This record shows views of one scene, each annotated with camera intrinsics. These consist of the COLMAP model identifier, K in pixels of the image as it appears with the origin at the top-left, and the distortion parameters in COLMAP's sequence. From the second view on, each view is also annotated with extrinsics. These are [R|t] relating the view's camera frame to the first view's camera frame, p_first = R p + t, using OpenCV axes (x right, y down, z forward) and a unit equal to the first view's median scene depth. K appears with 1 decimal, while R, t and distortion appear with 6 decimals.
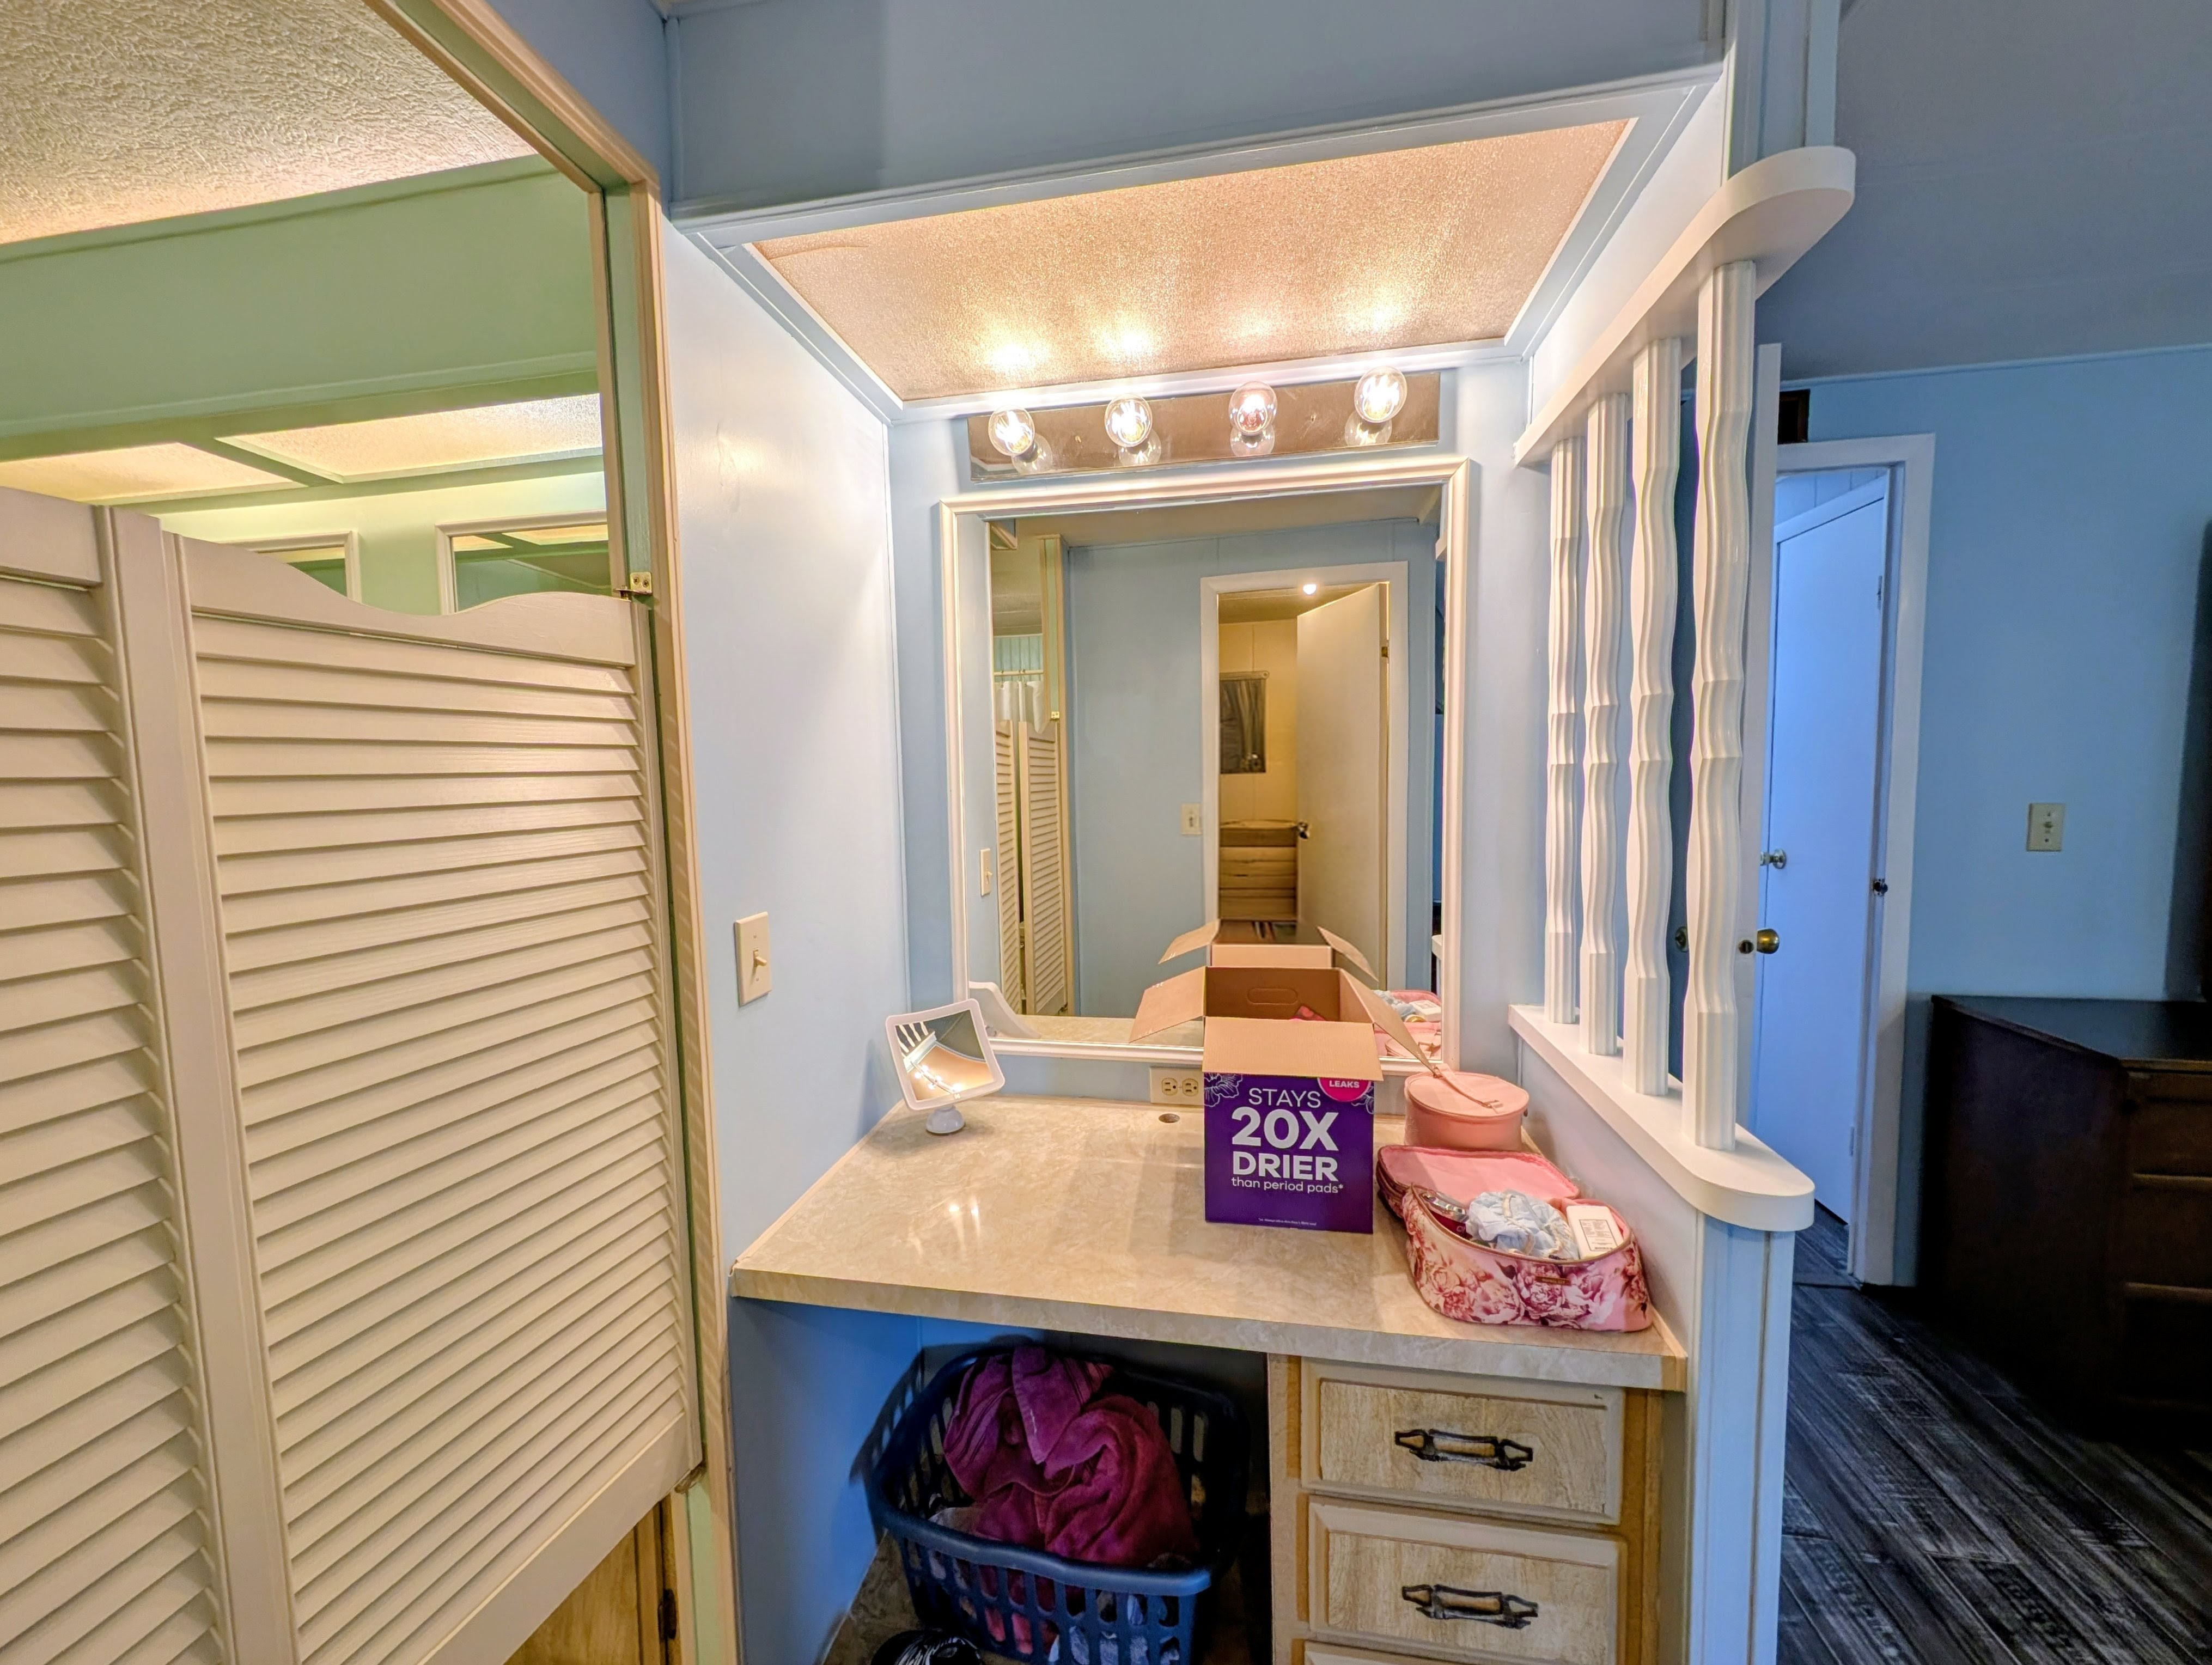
lens RADIAL K [[851.0, 0, 1100.8], [0, 851.0, 838.6], [0, 0, 1]] dist [0.007860, -0.002787]
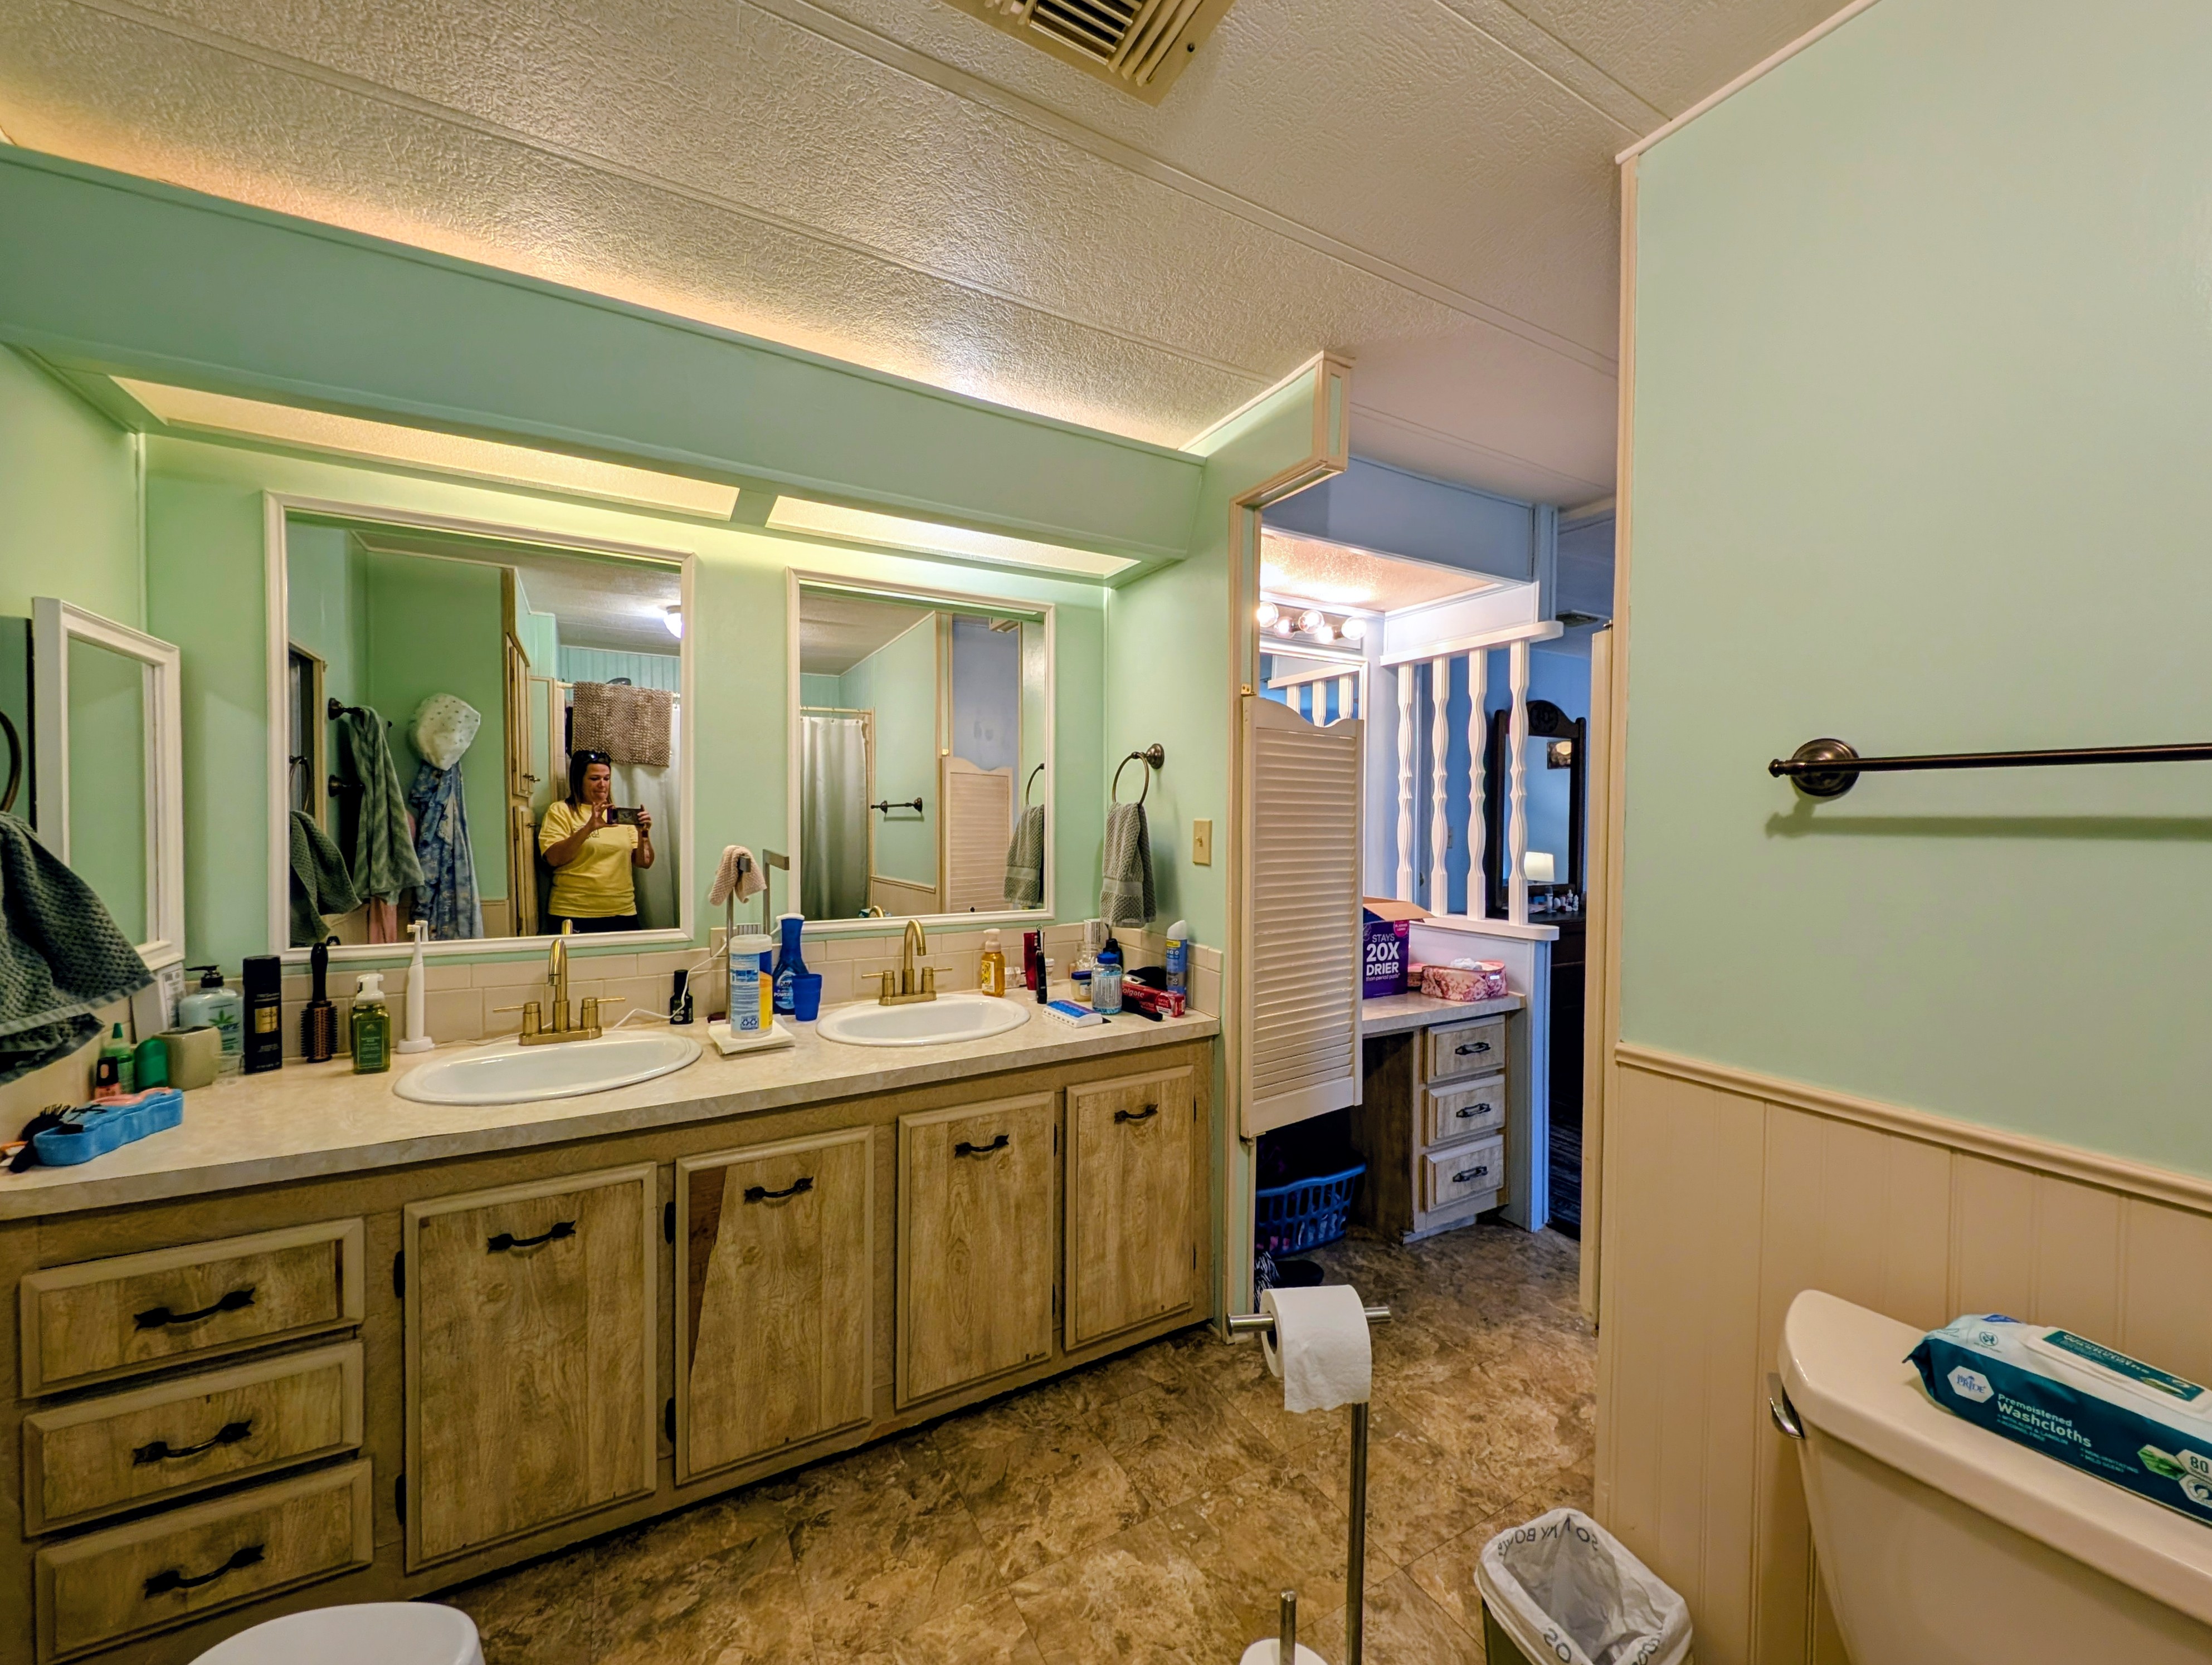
lens RADIAL K [[850.9, 0, 1126.6], [0, 850.9, 830.4], [0, 0, 1]] dist [0.007860, -0.002787]
pose [[0.764535, 0.018375, 0.644321, -1.791089], [0.023958, 0.998093, -0.056892, 0.130299], [-0.644137, 0.058932, 0.762636, -0.316648]]
